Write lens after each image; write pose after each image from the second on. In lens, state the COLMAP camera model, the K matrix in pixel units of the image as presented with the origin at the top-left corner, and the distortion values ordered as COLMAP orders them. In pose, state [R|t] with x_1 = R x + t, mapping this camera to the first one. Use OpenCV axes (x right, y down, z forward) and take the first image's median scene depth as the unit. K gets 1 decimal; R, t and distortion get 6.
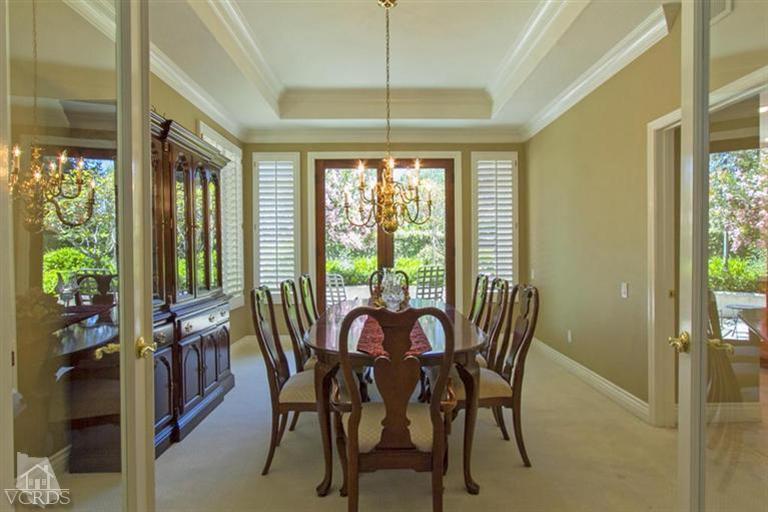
lens RADIAL K [[421.3, 0, 384.0], [0, 421.3, 256.0], [0, 0, 1]] dist [-0.000607, 0.000089]
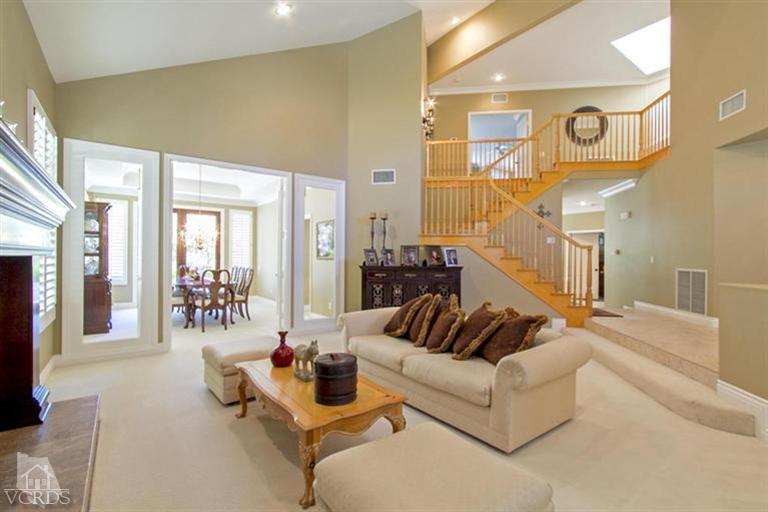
lens RADIAL K [[351.0, 0, 384.0], [0, 351.0, 256.0], [0, 0, 1]] dist [0.000558, 0.000022]
pose [[0.802059, 0.014421, 0.597071, -0.221415], [-0.005565, 0.999846, -0.016673, 0.009069], [-0.597220, 0.010050, 0.802015, -0.874279]]
